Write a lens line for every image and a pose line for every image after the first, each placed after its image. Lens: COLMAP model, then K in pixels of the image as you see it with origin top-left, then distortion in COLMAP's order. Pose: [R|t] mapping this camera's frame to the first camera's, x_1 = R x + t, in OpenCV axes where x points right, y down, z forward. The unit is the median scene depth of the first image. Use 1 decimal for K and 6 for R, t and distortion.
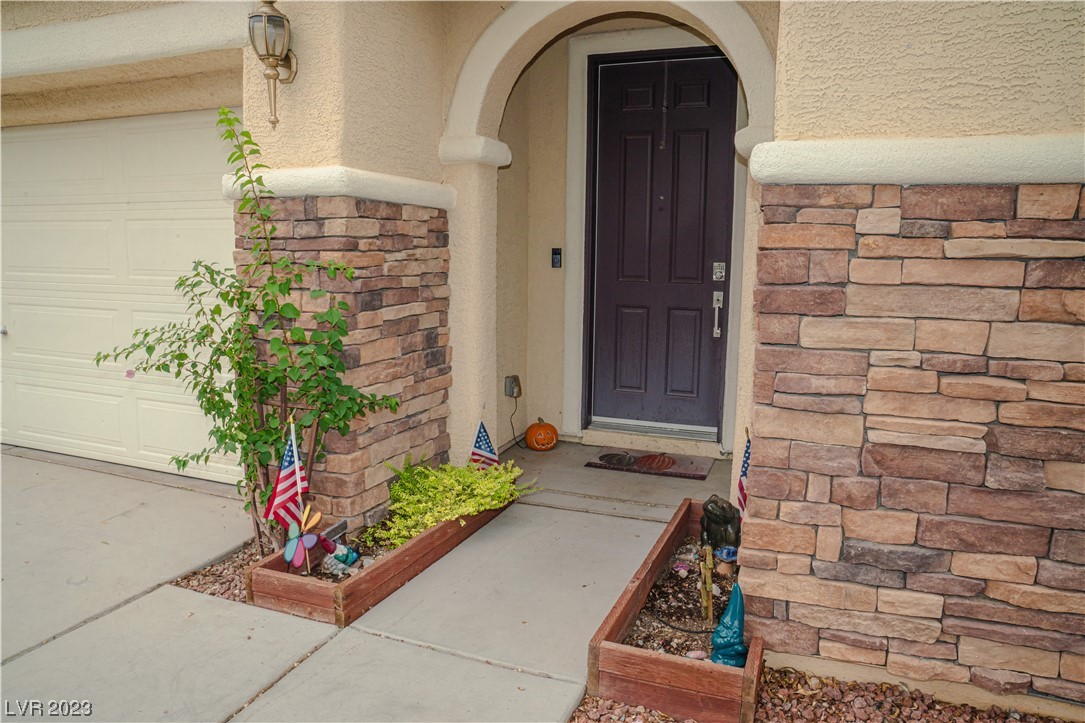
lens RADIAL K [[769.3, 0, 542.5], [0, 769.3, 361.5], [0, 0, 1]] dist [-0.073814, 0.006108]
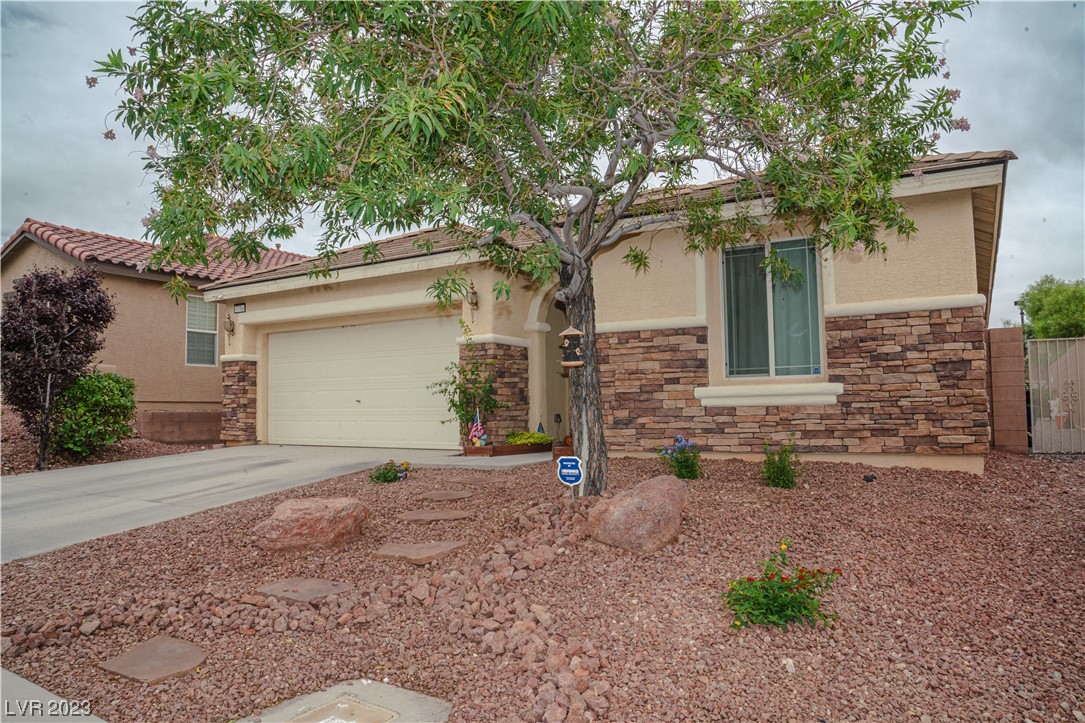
lens RADIAL K [[769.3, 0, 542.5], [0, 769.3, 361.5], [0, 0, 1]] dist [-0.073814, 0.006108]
pose [[0.985206, -0.036834, -0.167370, 0.518945], [0.001509, 0.978456, -0.206450, 0.565482], [0.171369, 0.203143, 0.964036, -2.217964]]
